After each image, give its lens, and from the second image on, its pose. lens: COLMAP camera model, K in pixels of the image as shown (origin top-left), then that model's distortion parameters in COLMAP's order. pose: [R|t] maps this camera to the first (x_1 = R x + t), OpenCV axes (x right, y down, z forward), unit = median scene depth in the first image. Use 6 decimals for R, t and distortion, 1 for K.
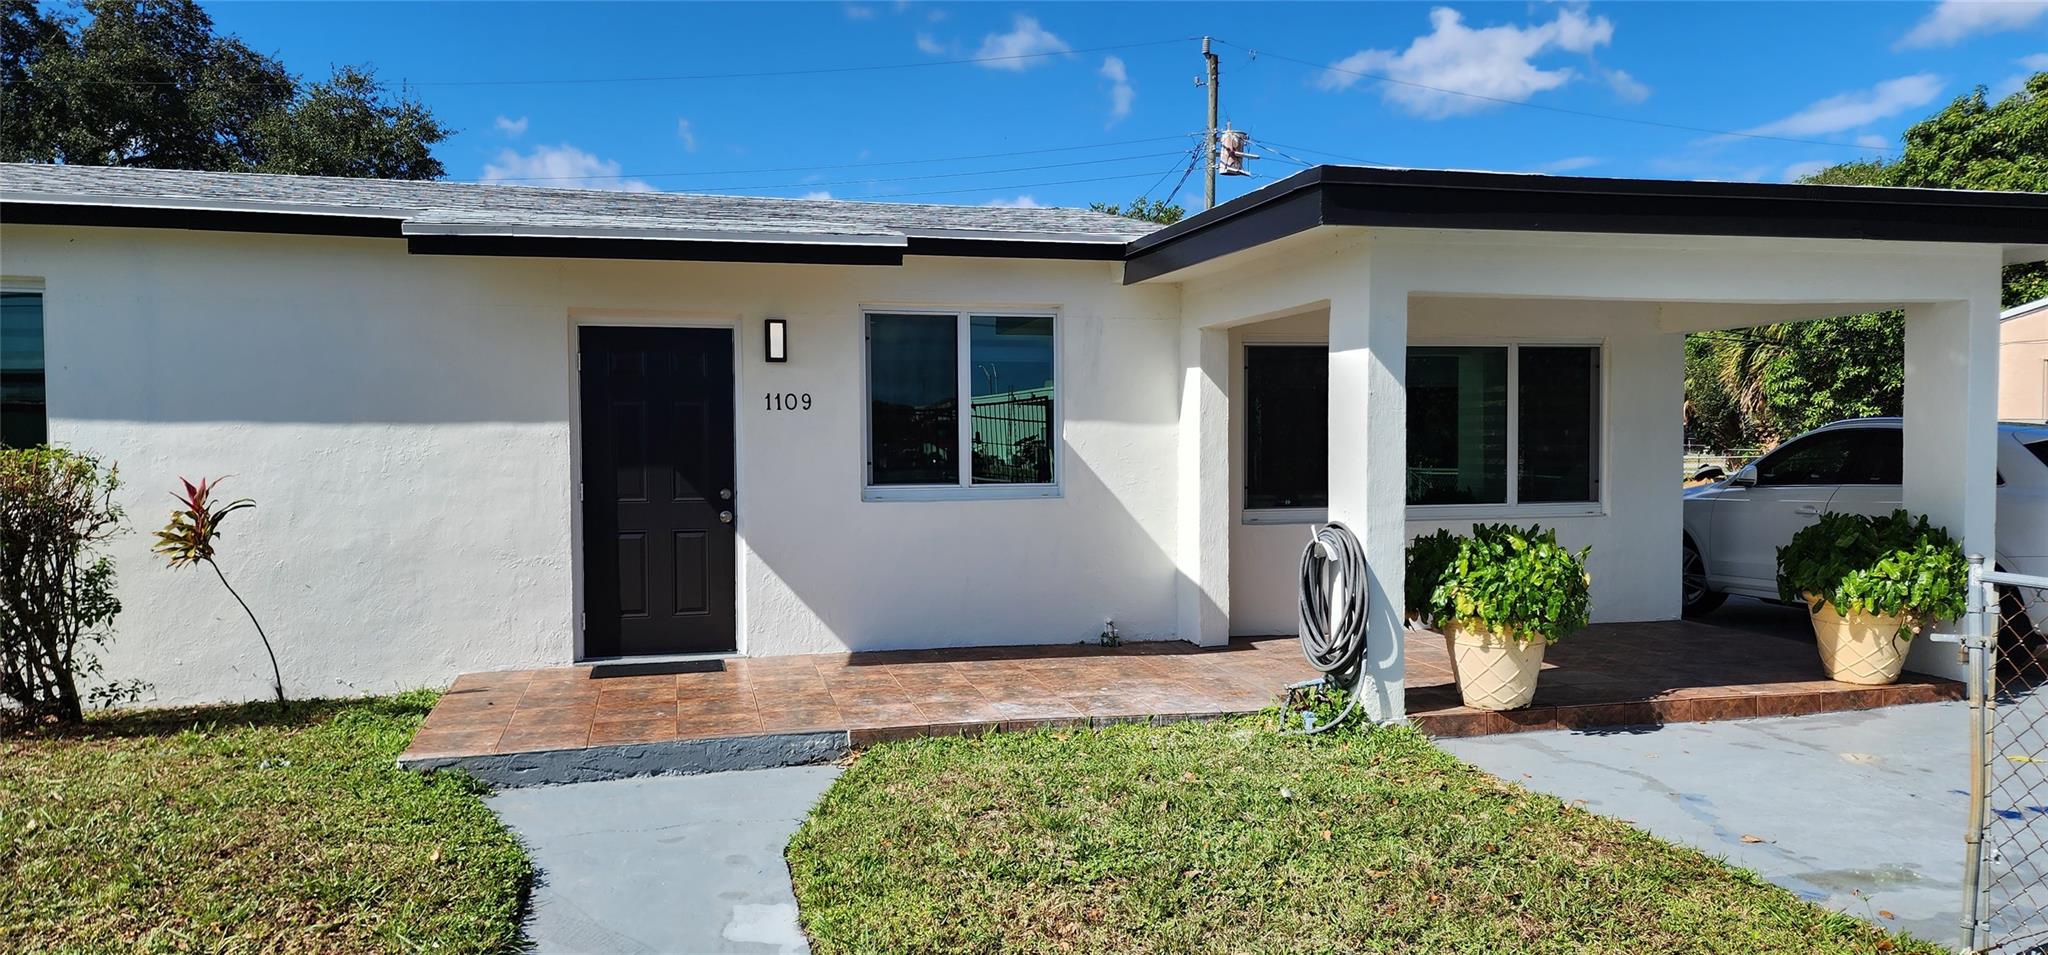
lens RADIAL K [[1388.2, 0, 1017.0], [0, 1388.2, 489.3], [0, 0, 1]] dist [0.091916, -0.103529]
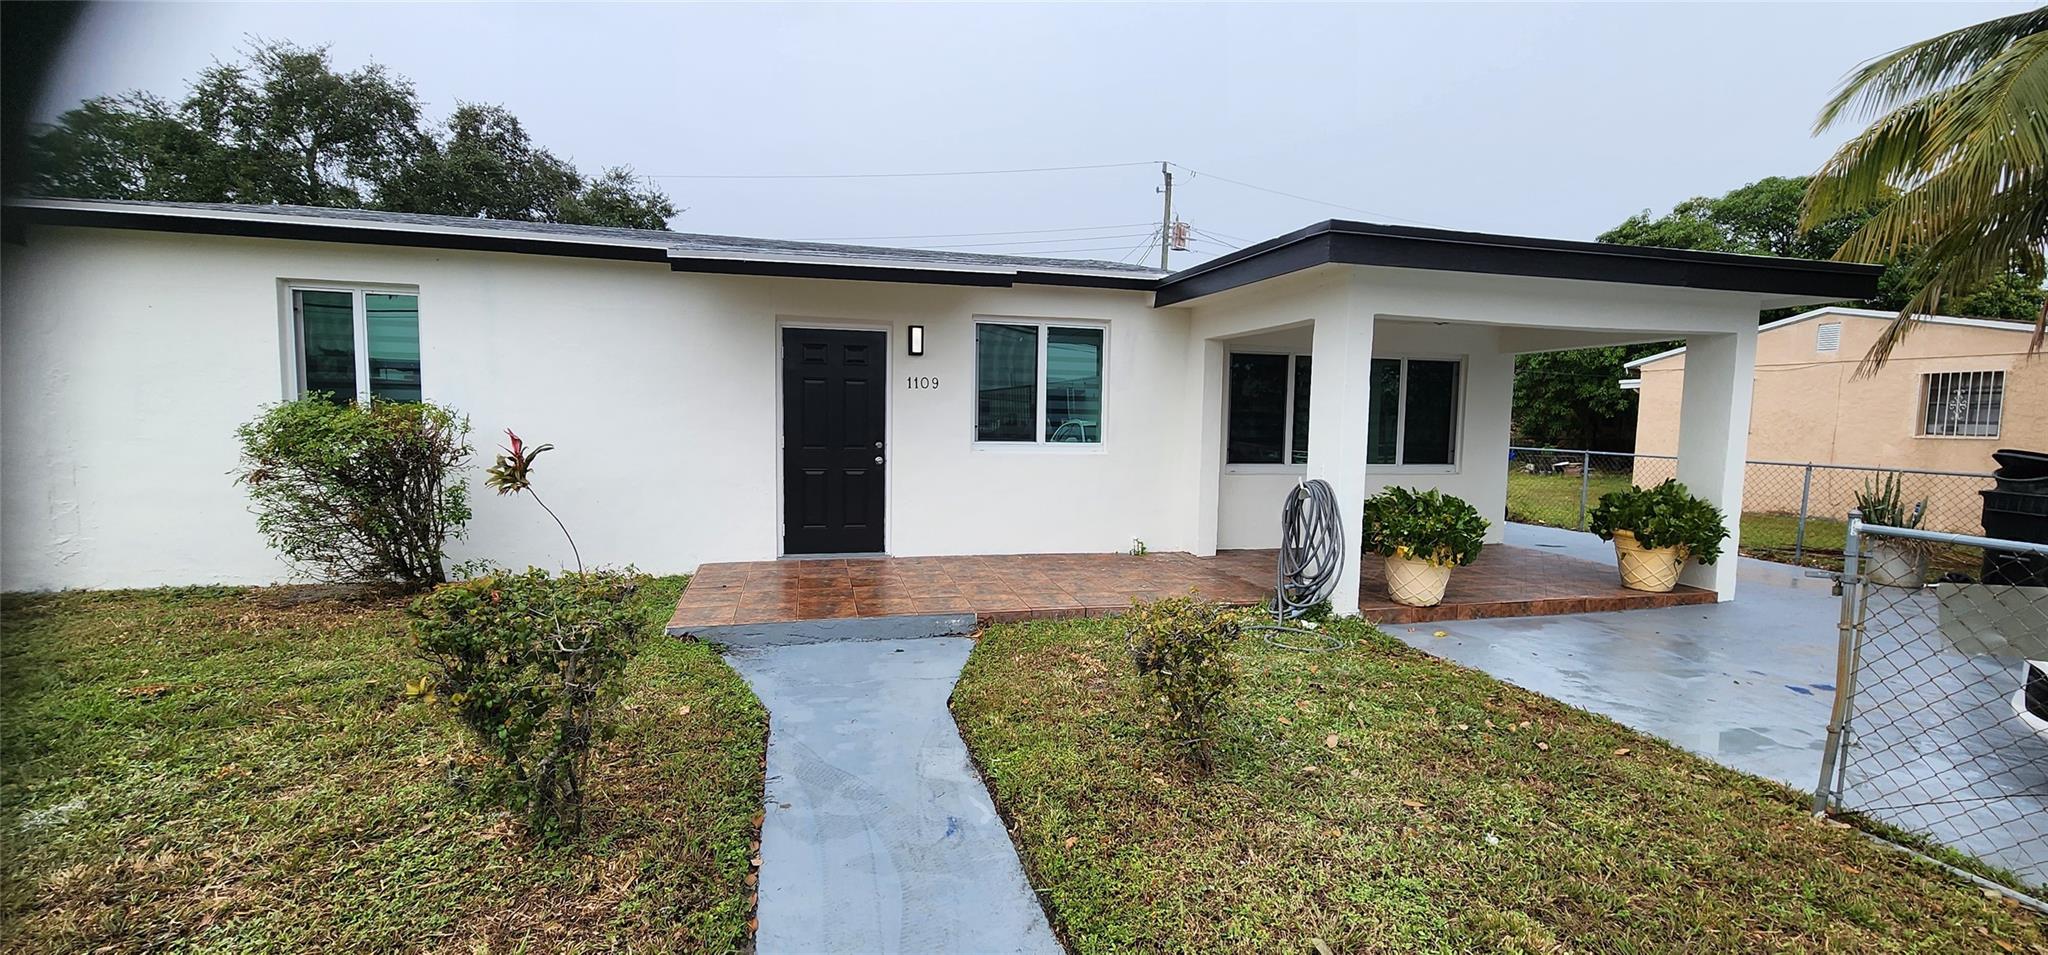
lens RADIAL K [[844.6, 0, 1021.8], [0, 844.6, 489.5], [0, 0, 1]] dist [0.000371, -0.000463]
pose [[0.999692, 0.022624, 0.010154, -0.069291], [-0.023117, 0.998416, 0.051292, 0.000755], [-0.008977, -0.051511, 0.998632, 0.113470]]
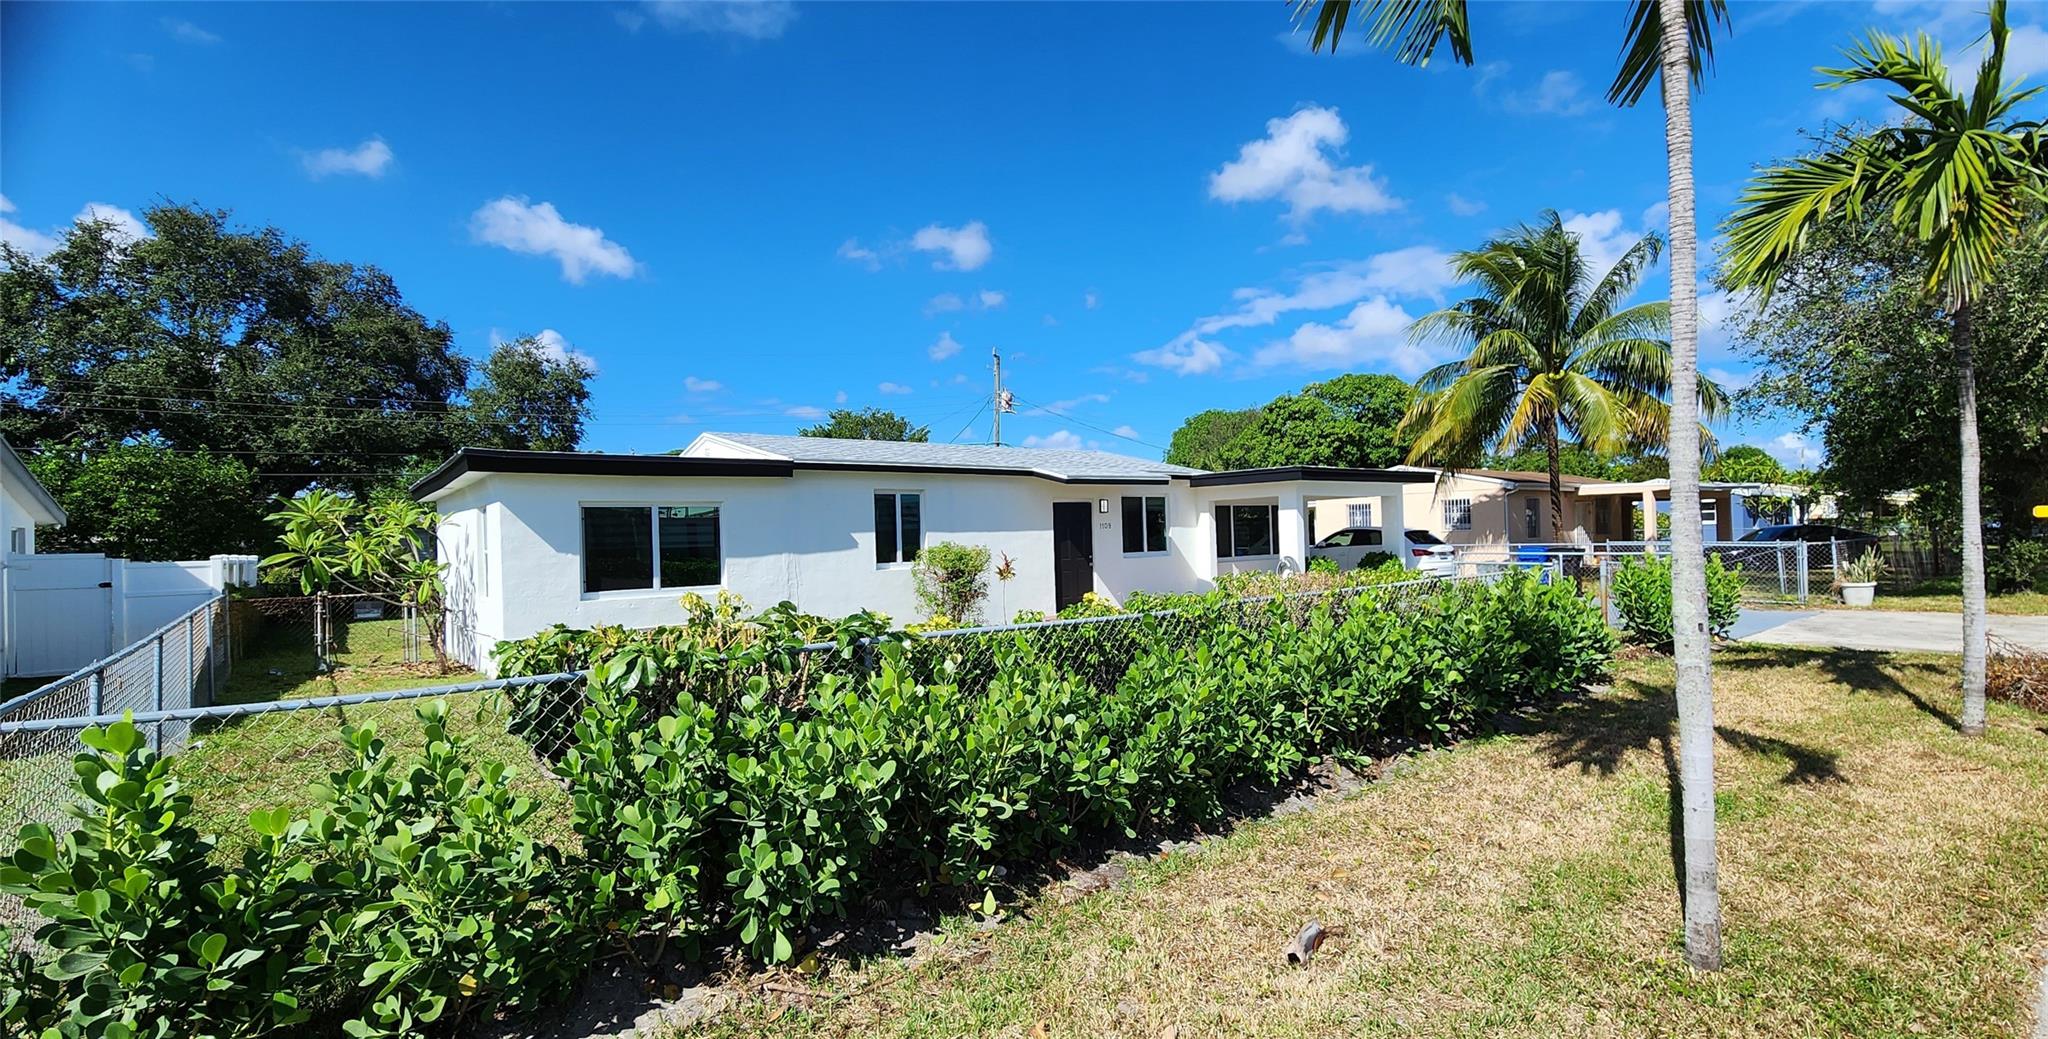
lens RADIAL K [[898.6, 0, 1068.0], [0, 898.6, 526.0], [0, 0, 1]] dist [0.000060, 0.000006]
pose [[0.900028, -0.019359, 0.435401, -1.125566], [0.042904, 0.998096, -0.044309, 0.019636], [-0.433715, 0.058559, 0.899145, -0.747268]]
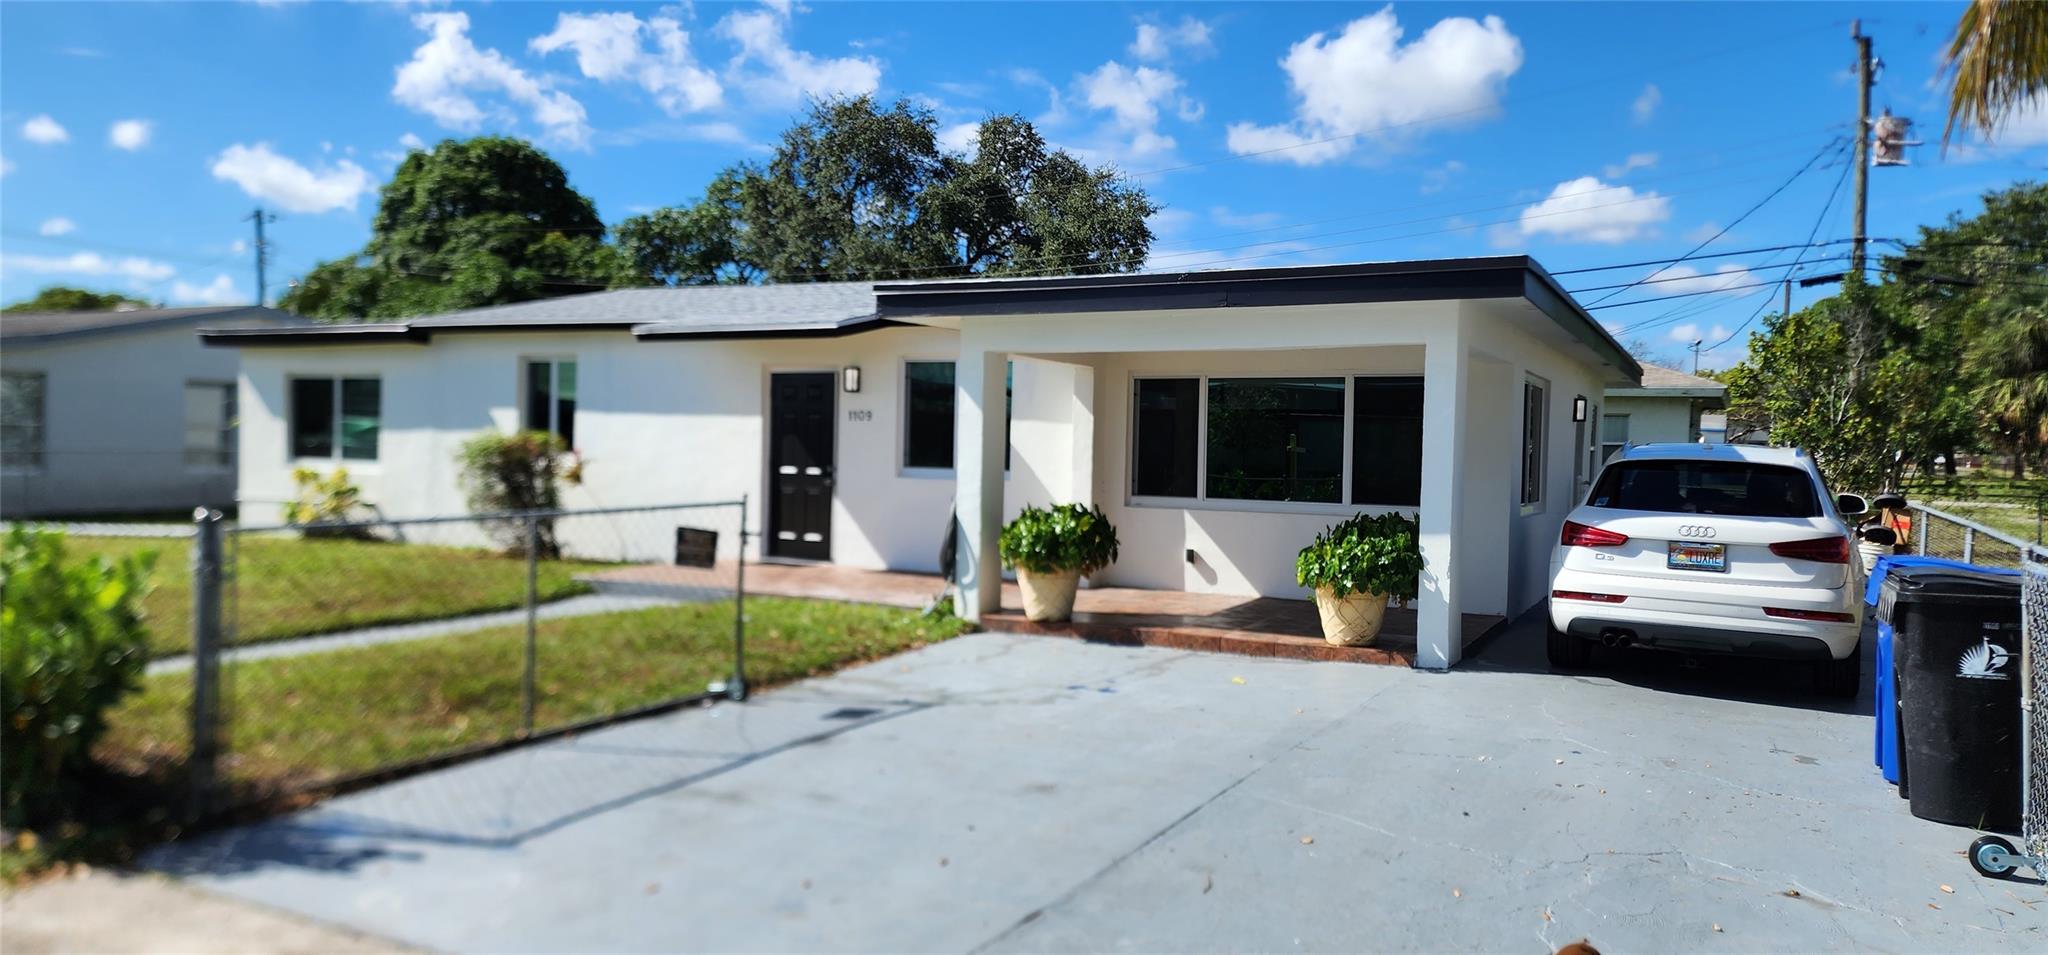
lens RADIAL K [[1388.2, 0, 1017.0], [0, 1388.2, 489.3], [0, 0, 1]] dist [0.091916, -0.103529]
pose [[0.746308, 0.044220, -0.664131, 1.124360], [-0.050019, 0.998695, 0.010289, -0.000647], [0.663719, 0.025540, 0.747546, -0.128831]]
